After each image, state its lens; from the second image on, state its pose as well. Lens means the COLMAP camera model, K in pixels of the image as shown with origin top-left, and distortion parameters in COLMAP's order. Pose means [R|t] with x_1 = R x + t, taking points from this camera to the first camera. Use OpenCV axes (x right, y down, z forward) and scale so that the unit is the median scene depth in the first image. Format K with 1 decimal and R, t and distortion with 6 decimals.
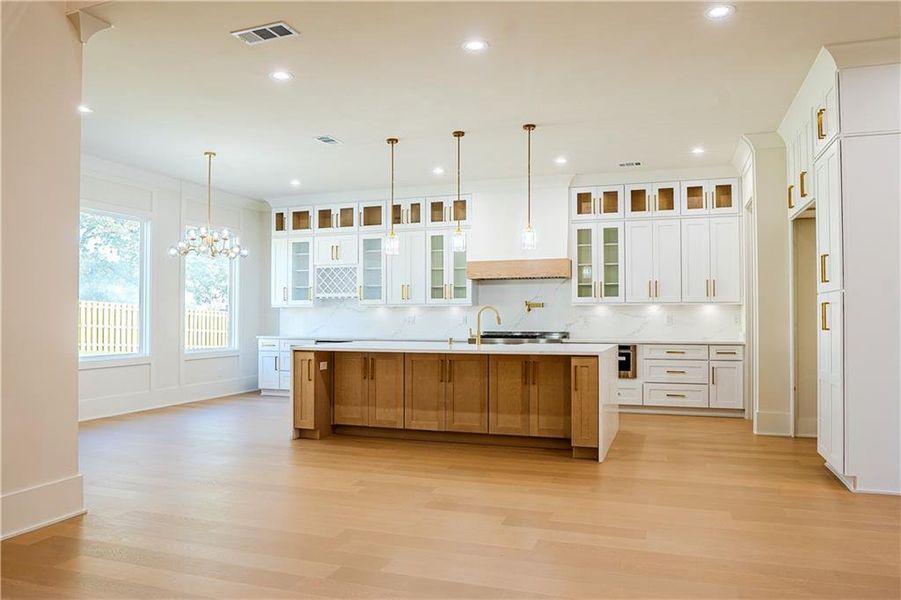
lens RADIAL K [[640.5, 0, 446.2], [0, 640.5, 303.6], [0, 0, 1]] dist [-0.068025, 0.024642]
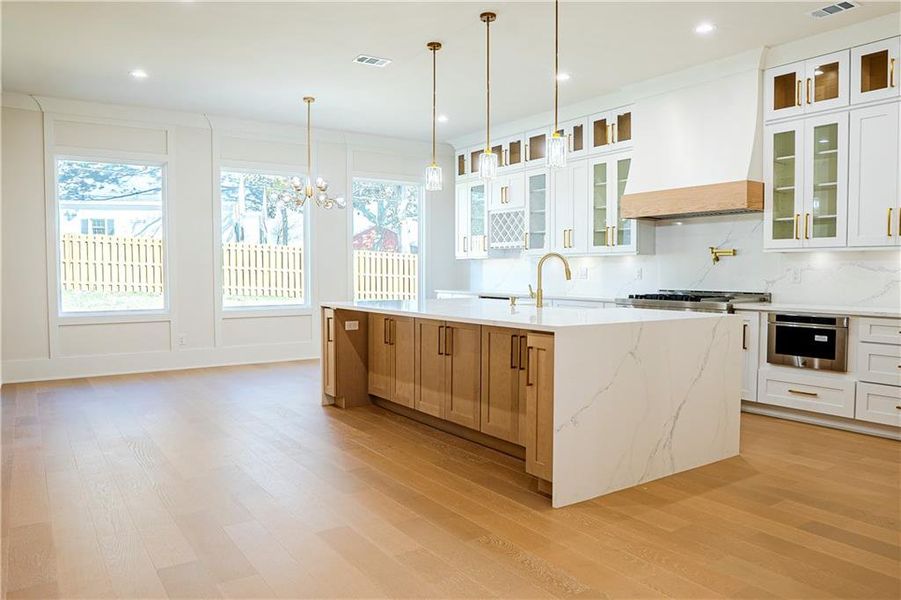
lens RADIAL K [[640.5, 0, 446.2], [0, 640.5, 303.6], [0, 0, 1]] dist [-0.068025, 0.024642]
pose [[0.804699, 0.032126, -0.592813, 0.323708], [0.011417, 0.997513, 0.069556, 0.006556], [0.593573, -0.062739, 0.802331, 0.289857]]
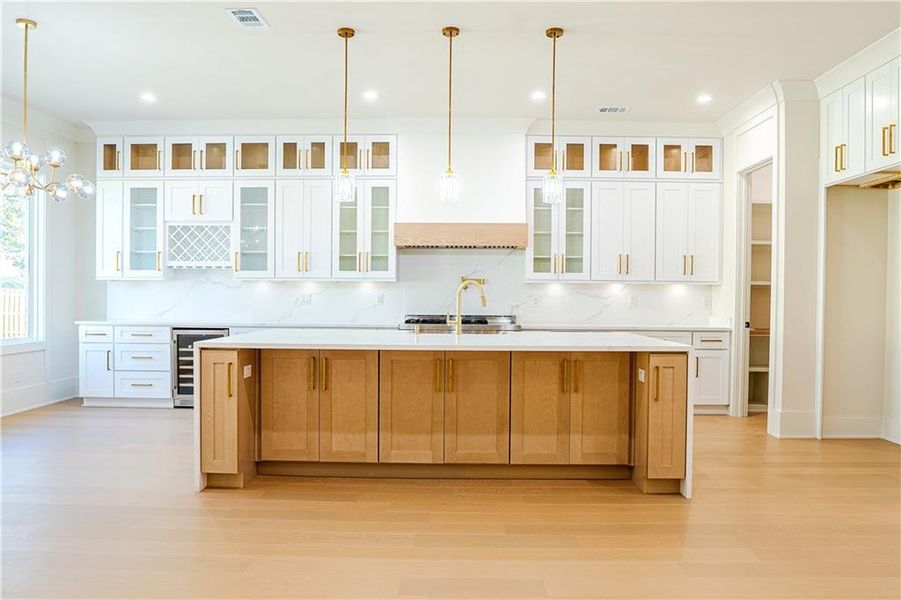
lens RADIAL K [[657.5, 0, 453.8], [0, 657.5, 309.6], [0, 0, 1]] dist [-0.077852, 0.032799]
pose [[0.947037, 0.002140, 0.321116, -0.156794], [-0.015520, 0.999114, 0.039115, 0.005960], [-0.320748, -0.042027, 0.946232, 0.248679]]
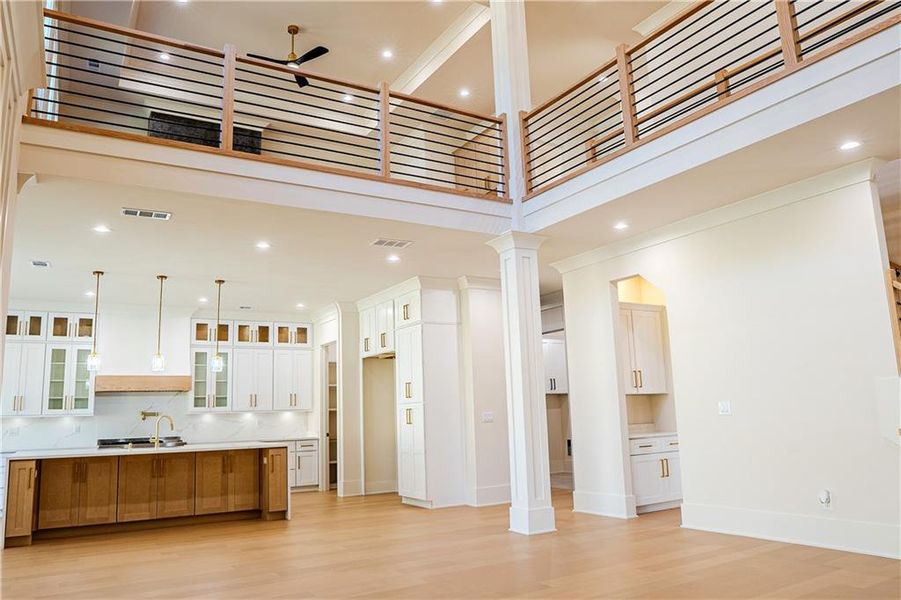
lens RADIAL K [[640.5, 0, 446.2], [0, 640.5, 303.6], [0, 0, 1]] dist [-0.068025, 0.024642]
pose [[0.636319, 0.110605, 0.763456, -0.443124], [0.020638, 0.986873, -0.160174, -0.001780], [-0.771150, 0.117678, 0.625684, -0.164078]]
